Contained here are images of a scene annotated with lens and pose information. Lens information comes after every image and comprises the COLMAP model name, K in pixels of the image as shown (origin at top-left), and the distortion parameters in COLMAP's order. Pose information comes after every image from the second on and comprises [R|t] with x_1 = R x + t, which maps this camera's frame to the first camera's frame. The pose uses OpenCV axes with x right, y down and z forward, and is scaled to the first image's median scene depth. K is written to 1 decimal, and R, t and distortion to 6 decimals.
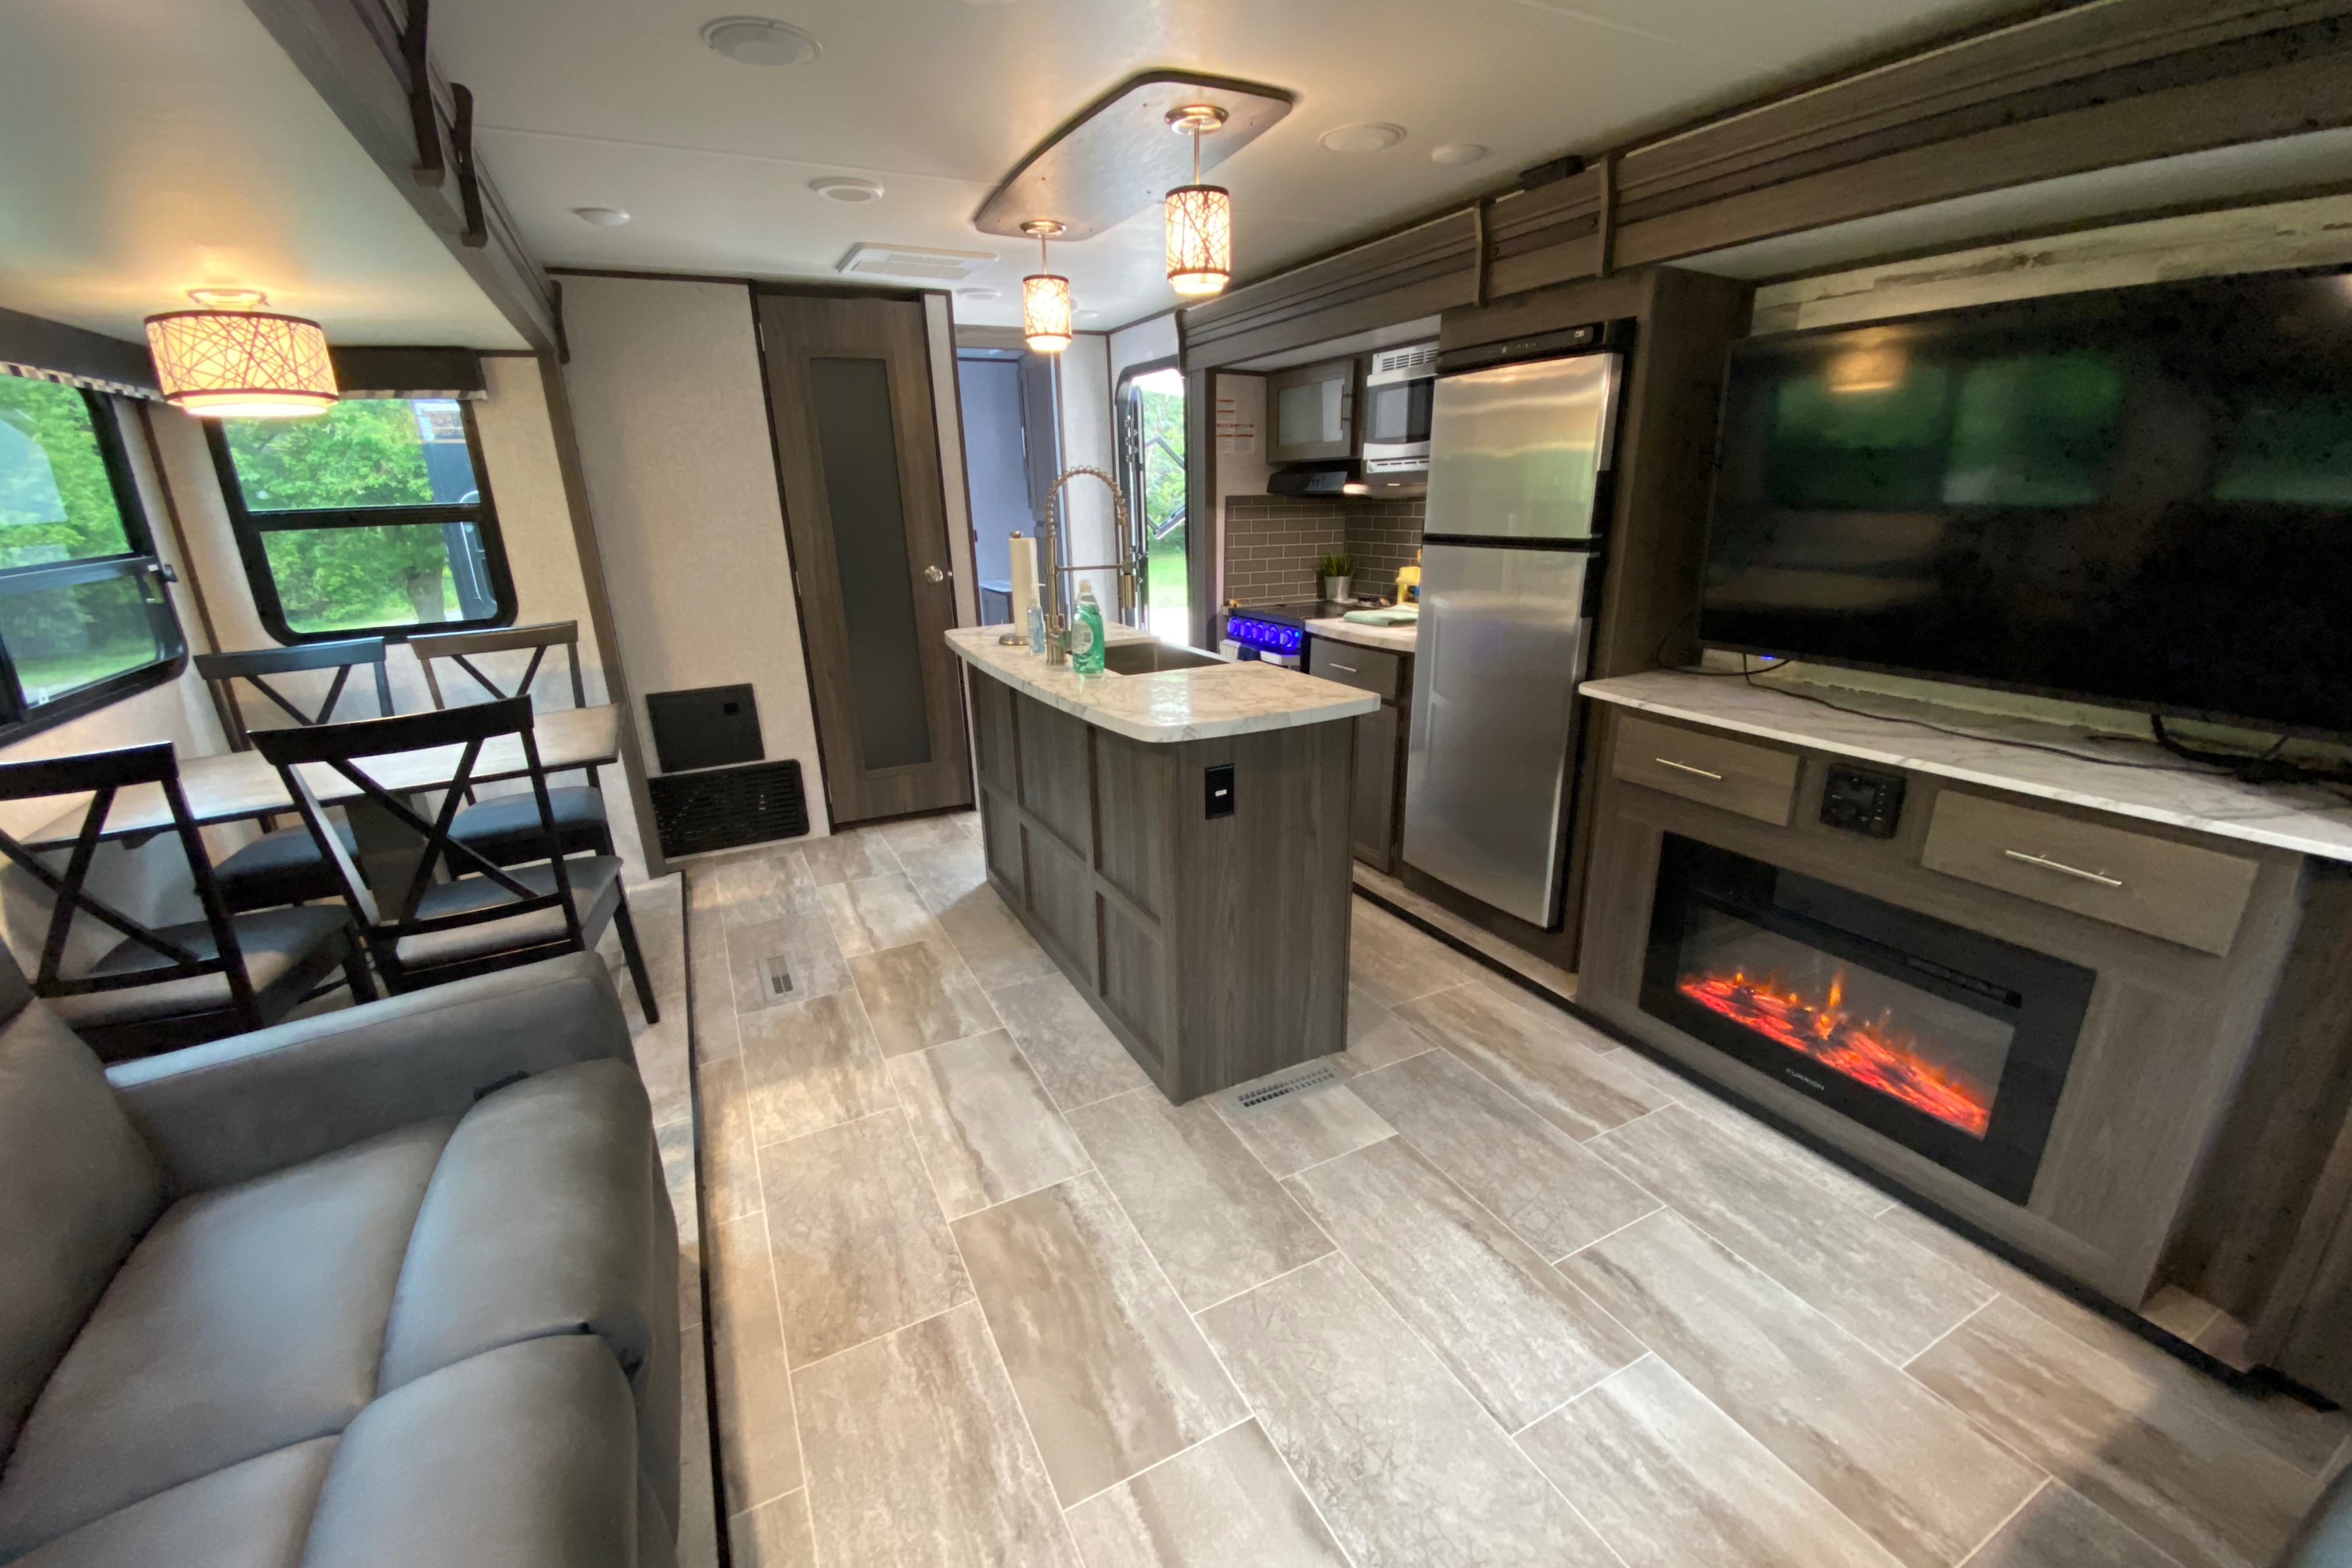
lens RADIAL K [[1005.8, 0, 1176.0], [0, 1005.8, 784.0], [0, 0, 1]] dist [-0.002819, -0.000496]
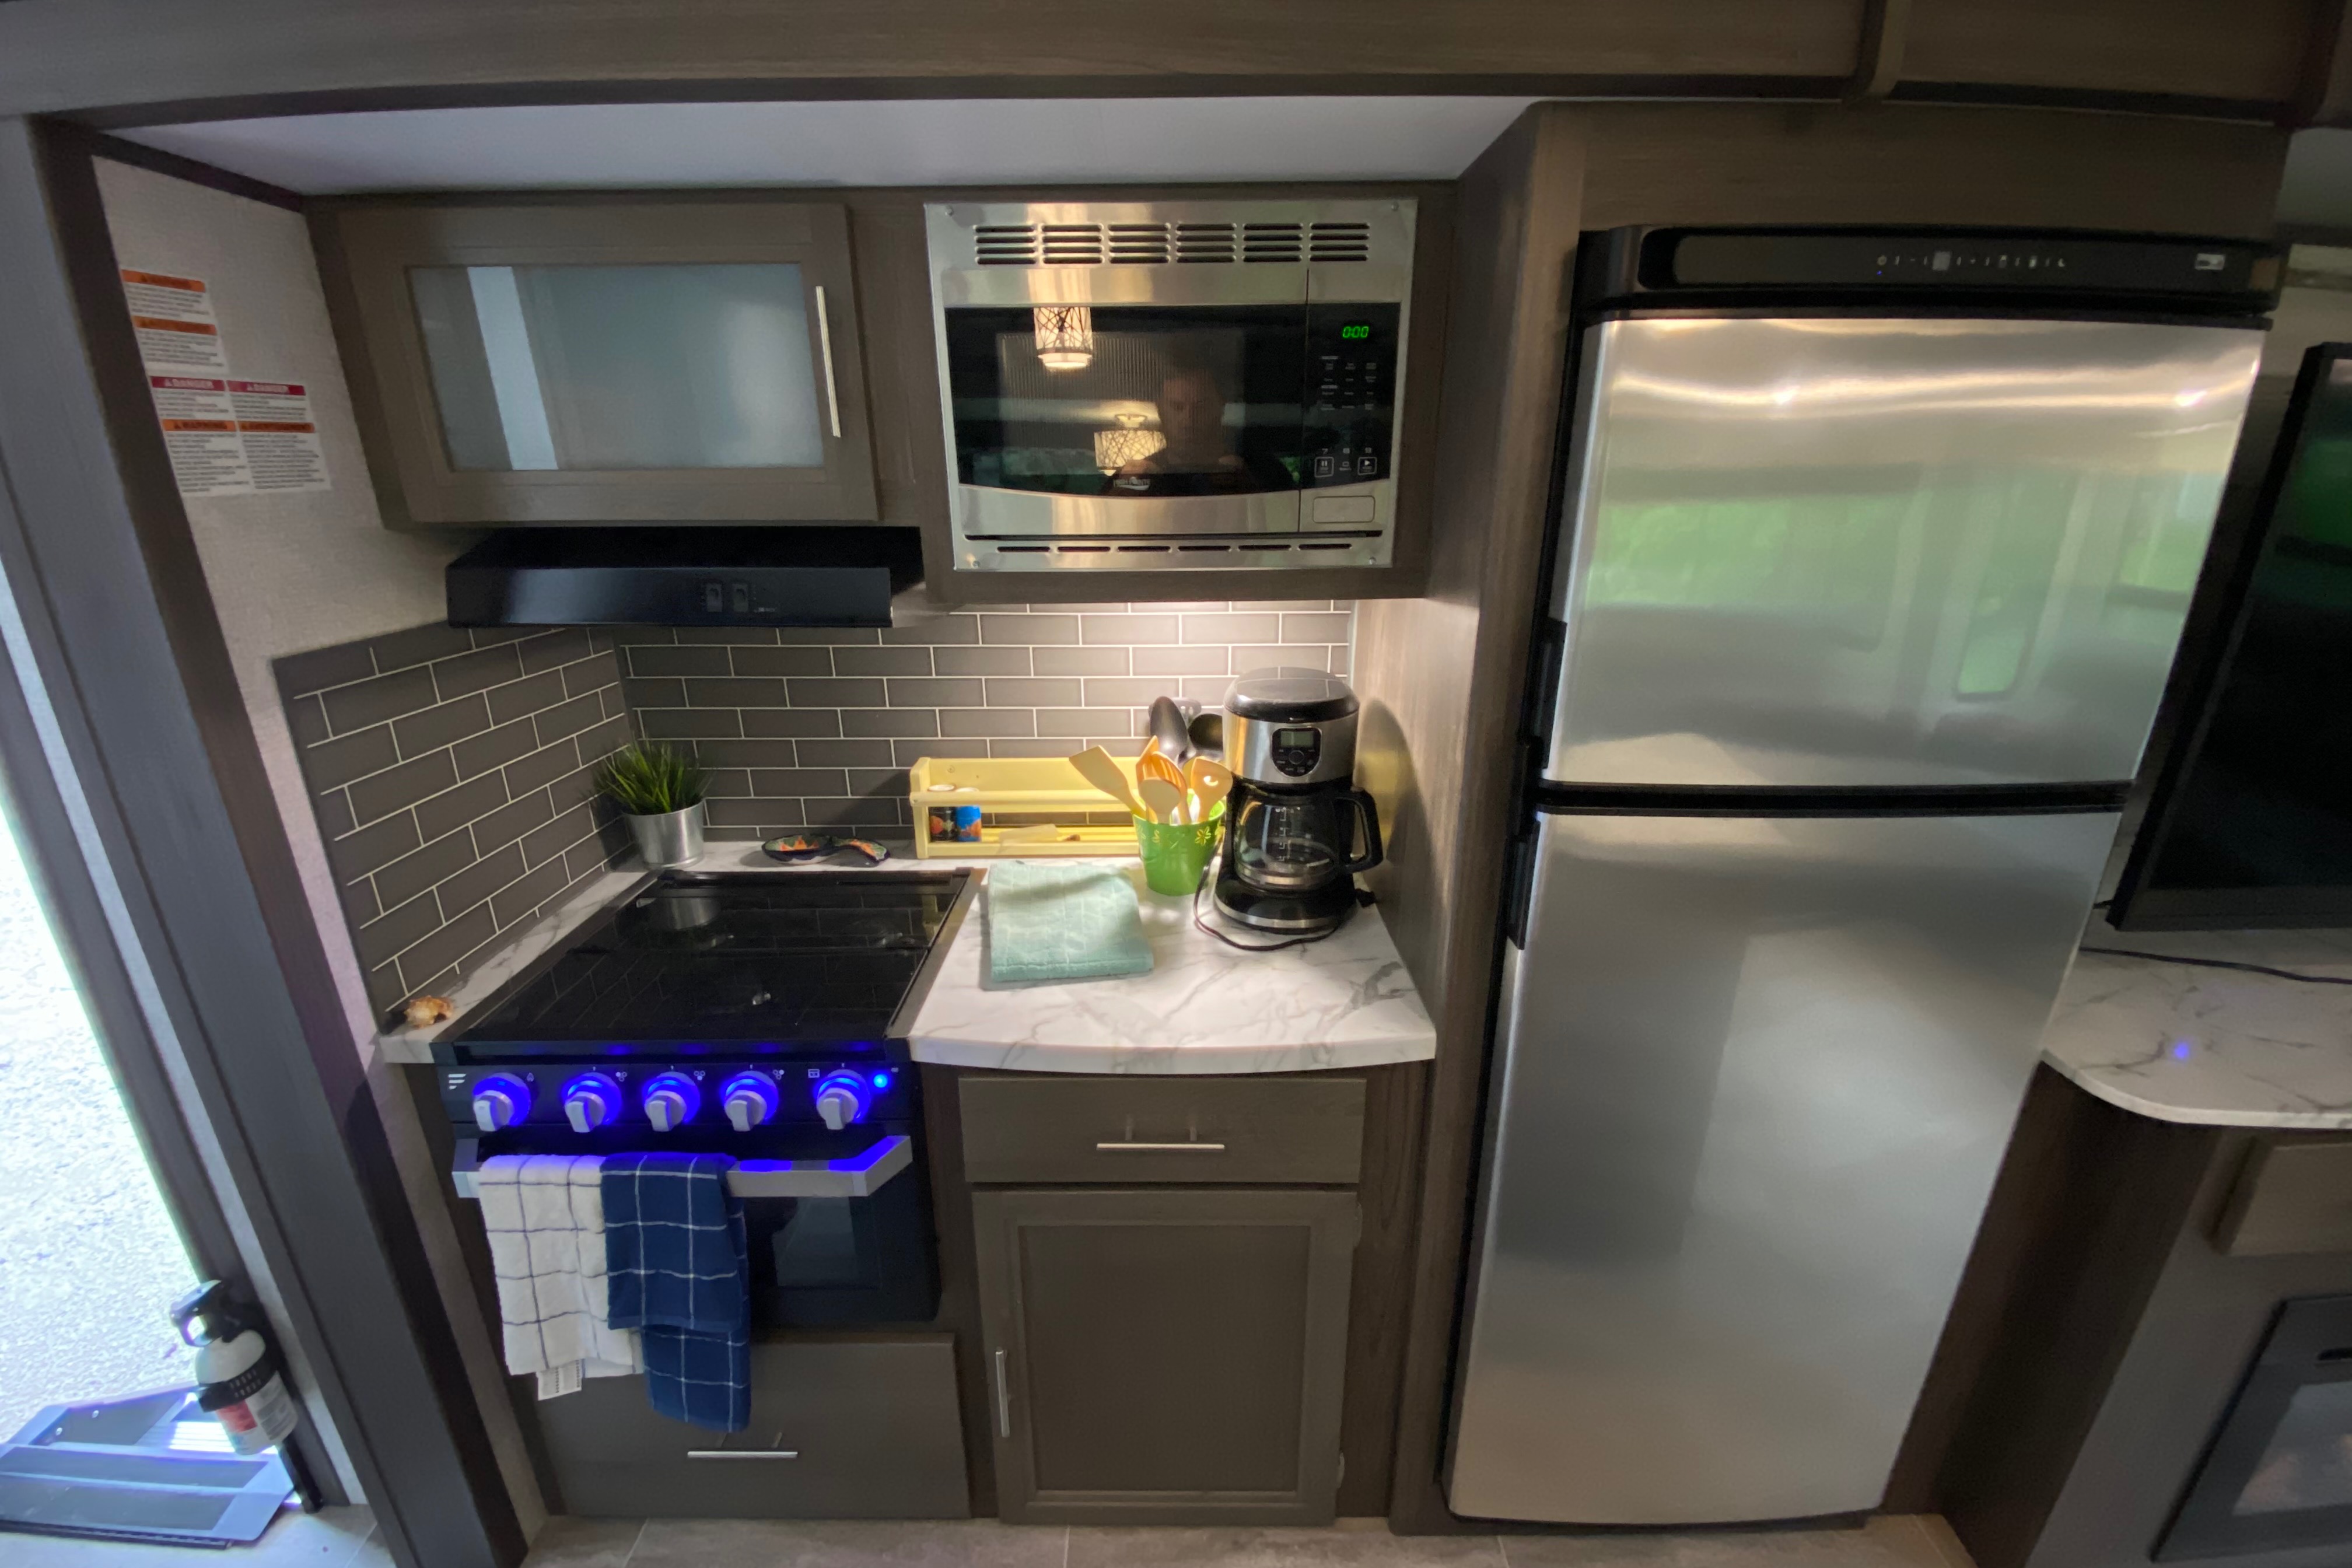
lens RADIAL K [[1005.8, 0, 1176.0], [0, 1005.8, 784.0], [0, 0, 1]] dist [-0.002819, -0.000496]
pose [[0.454880, -0.265064, 0.850191, -0.074717], [0.245575, 0.954998, 0.166349, -0.244339], [-0.856024, 0.133116, 0.499503, 0.683544]]
